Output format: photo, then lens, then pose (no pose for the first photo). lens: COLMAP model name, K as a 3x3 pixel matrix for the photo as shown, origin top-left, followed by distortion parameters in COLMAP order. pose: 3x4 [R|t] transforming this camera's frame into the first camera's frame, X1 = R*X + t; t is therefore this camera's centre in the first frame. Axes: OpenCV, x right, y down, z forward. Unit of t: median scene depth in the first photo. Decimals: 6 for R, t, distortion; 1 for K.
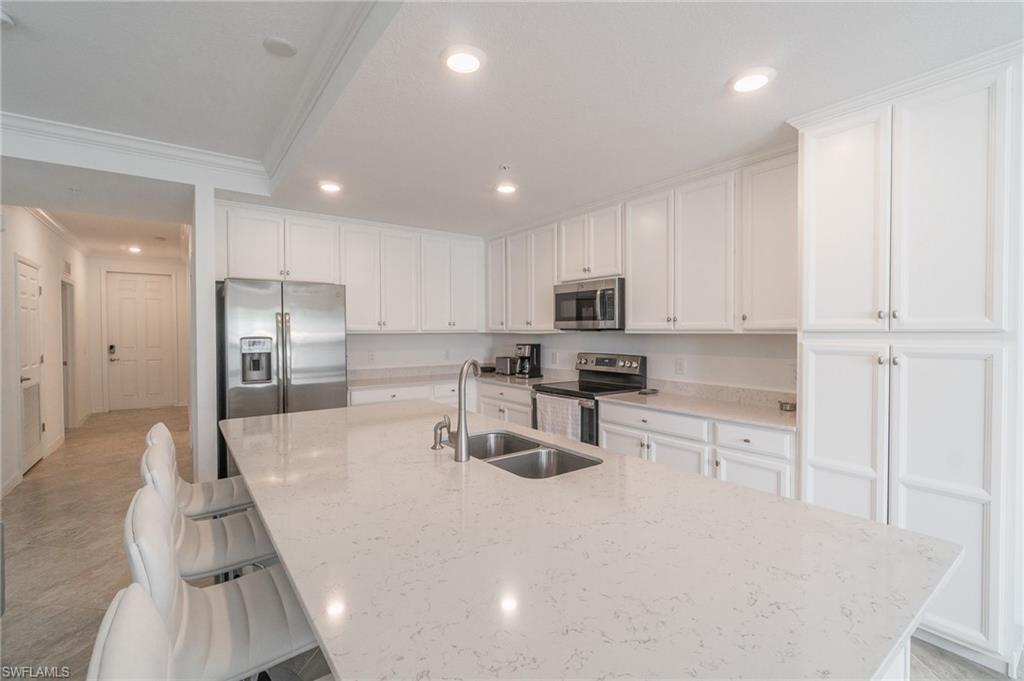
lens RADIAL K [[462.9, 0, 508.2], [0, 462.9, 335.8], [0, 0, 1]] dist [-0.000019, -0.001893]
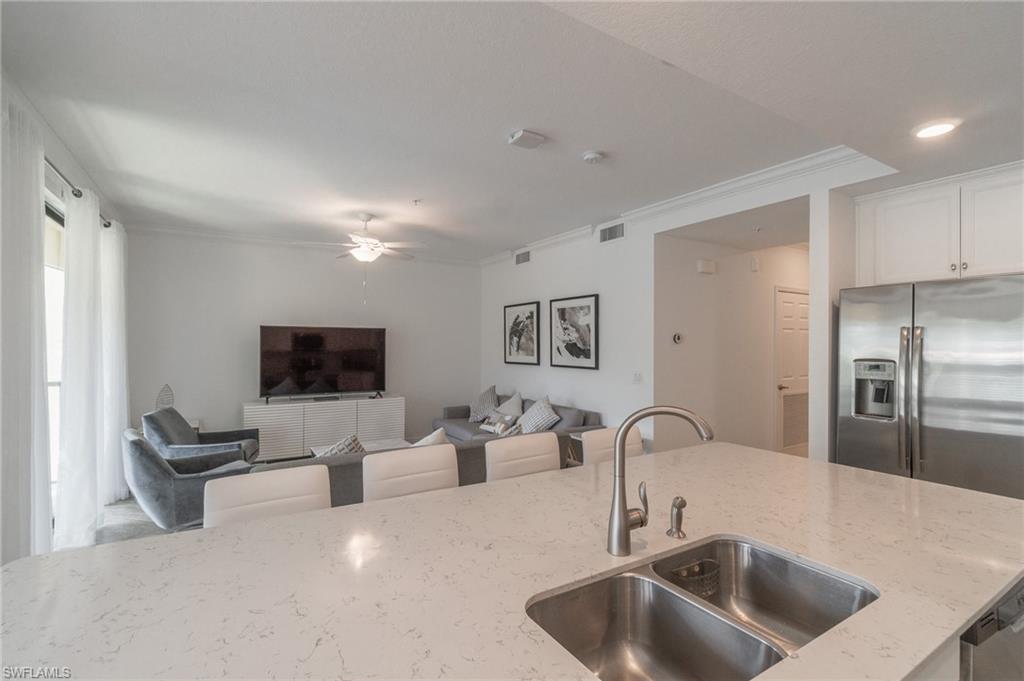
lens RADIAL K [[462.9, 0, 502.0], [0, 462.9, 343.9], [0, 0, 1]] dist [-0.000019, -0.001893]
pose [[-0.081256, -0.000143, -0.996693, 0.280217], [-0.014880, 0.999889, 0.001070, -0.013714], [0.996582, 0.014918, -0.081249, 0.422010]]
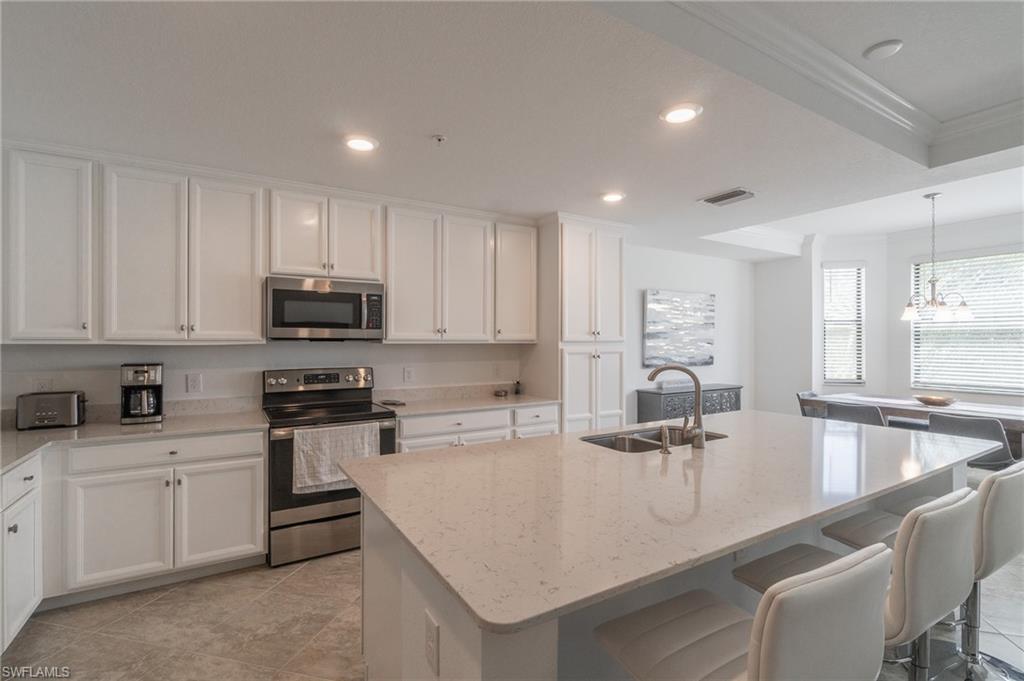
lens RADIAL K [[462.9, 0, 507.5], [0, 462.9, 340.4], [0, 0, 1]] dist [-0.000019, -0.001893]
pose [[0.096047, 0.006325, 0.995357, -0.656411], [0.011148, 0.999910, -0.007430, -0.002140], [-0.995314, 0.011810, 0.095968, 0.662016]]
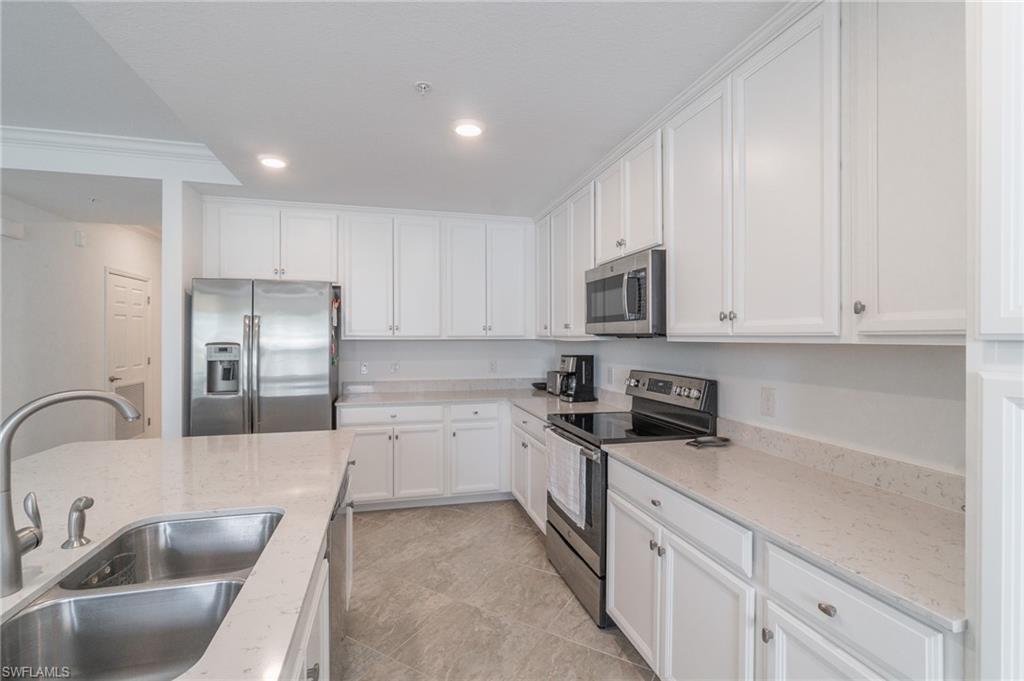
lens RADIAL K [[462.9, 0, 502.0], [0, 462.9, 339.0], [0, 0, 1]] dist [-0.000019, -0.001893]
pose [[0.927377, 0.004991, -0.374094, 0.280657], [-0.008070, 0.999945, -0.006666, -0.002959], [0.374040, 0.009201, 0.927367, 0.362283]]
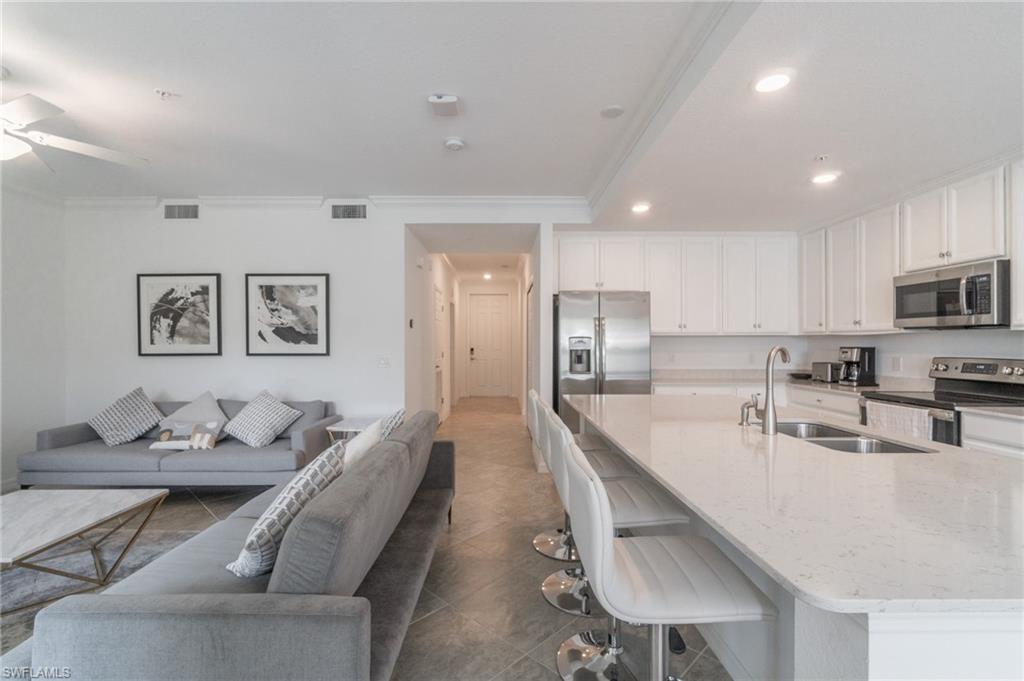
lens RADIAL K [[462.9, 0, 494.8], [0, 462.9, 343.6], [0, 0, 1]] dist [-0.000019, -0.001893]
pose [[0.805311, 0.004205, -0.592838, 0.013570], [-0.007910, 0.999962, -0.003652, 0.026583], [0.592800, 0.007630, 0.805313, -0.143047]]
